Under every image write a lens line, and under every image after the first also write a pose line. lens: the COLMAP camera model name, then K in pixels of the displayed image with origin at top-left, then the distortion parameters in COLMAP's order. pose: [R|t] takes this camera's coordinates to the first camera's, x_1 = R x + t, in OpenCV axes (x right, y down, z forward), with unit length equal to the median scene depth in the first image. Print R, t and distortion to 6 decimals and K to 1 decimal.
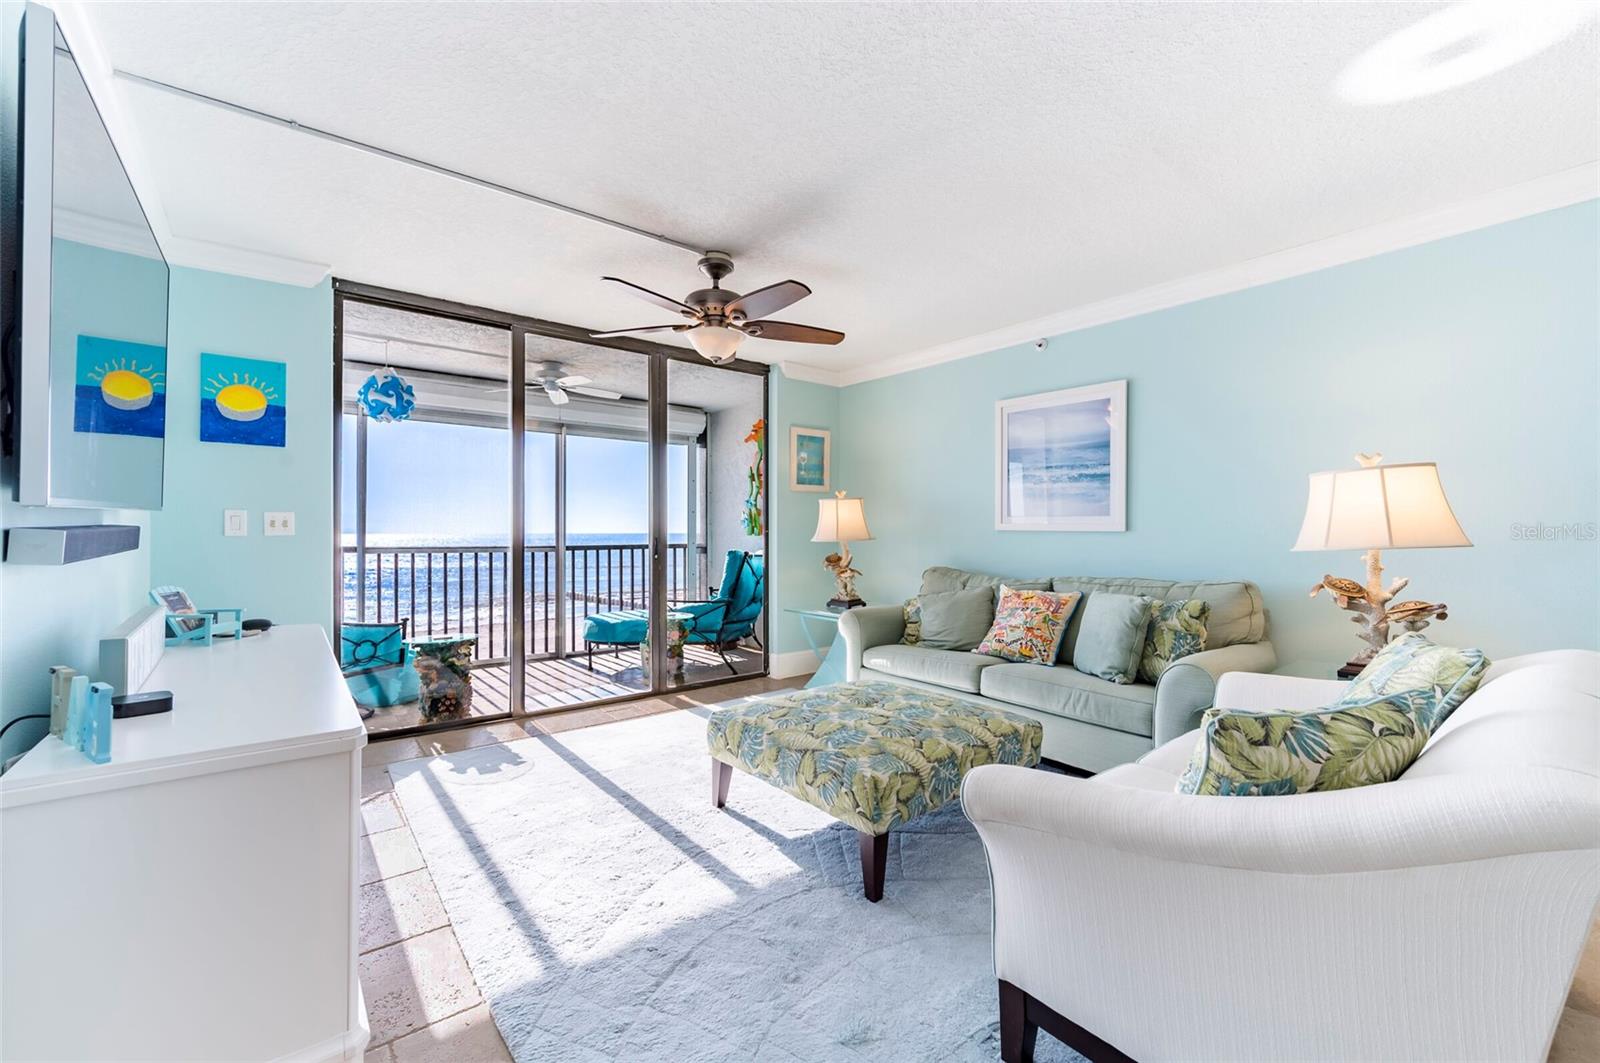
lens RADIAL K [[653.1, 0, 806.4], [0, 653.1, 527.1], [0, 0, 1]] dist [0.000389, 0.001600]
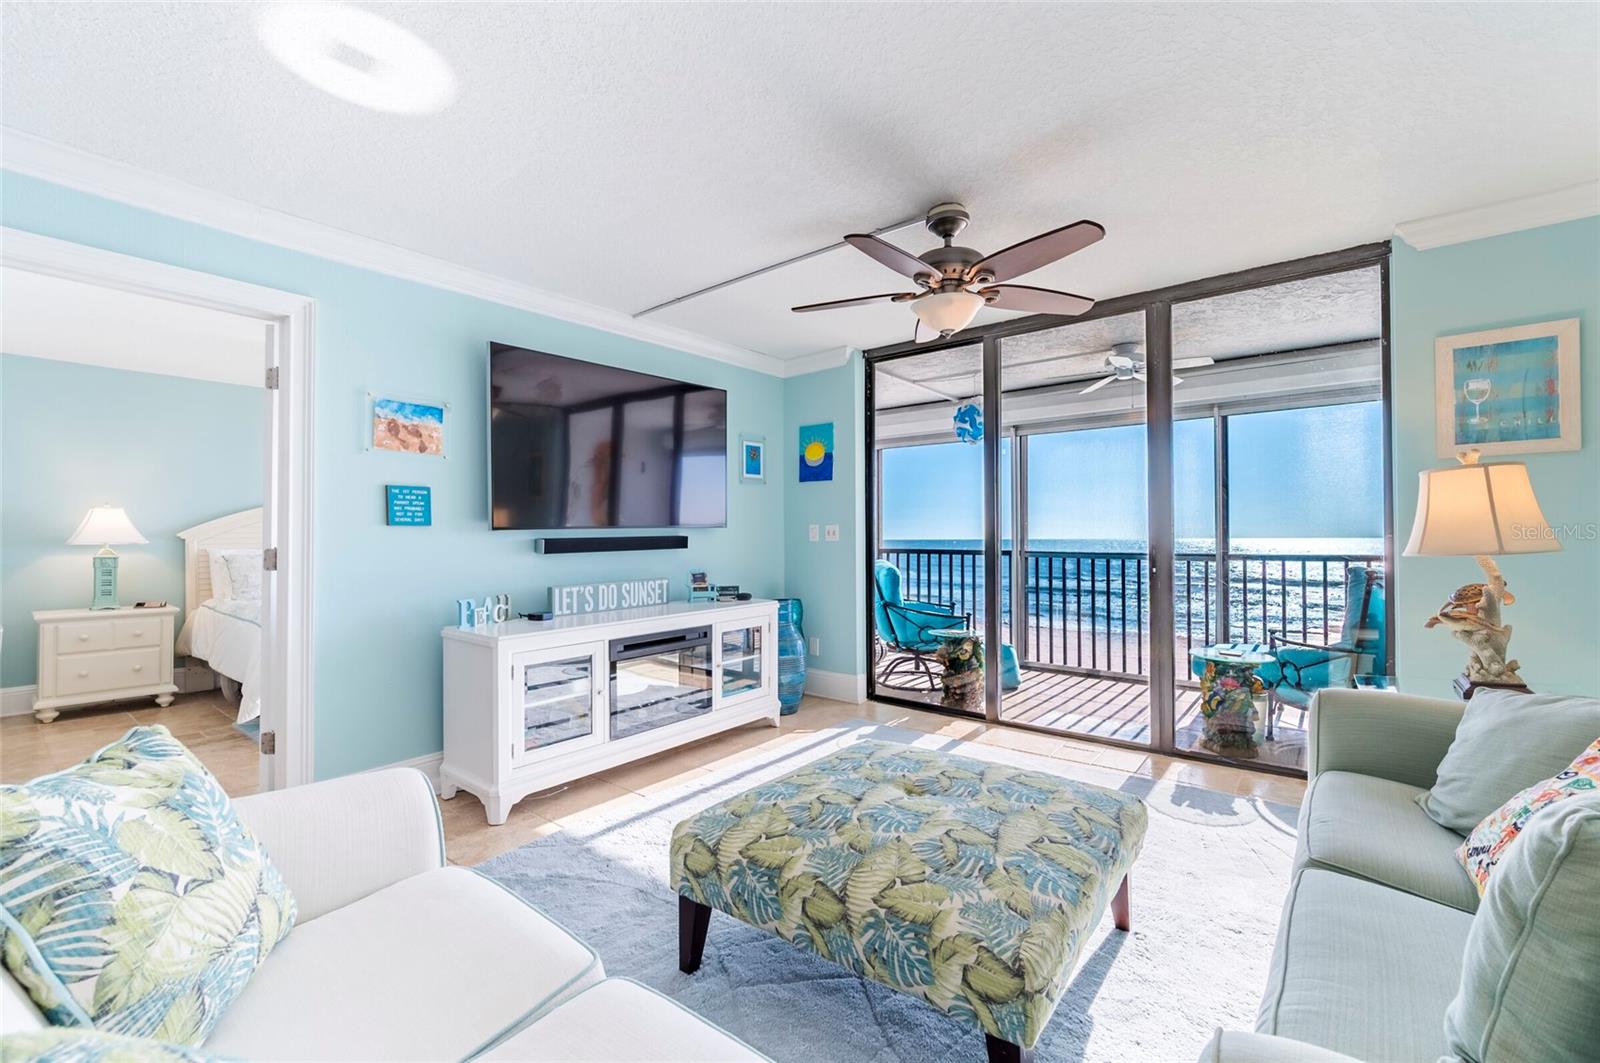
lens RADIAL K [[672.4, 0, 803.9], [0, 672.4, 527.3], [0, 0, 1]] dist [-0.003593, 0.000803]
pose [[0.210390, -0.016848, -0.977472, 0.590031], [0.010795, 0.999831, -0.014910, 0.003186], [0.977558, -0.007415, 0.210536, 0.568329]]
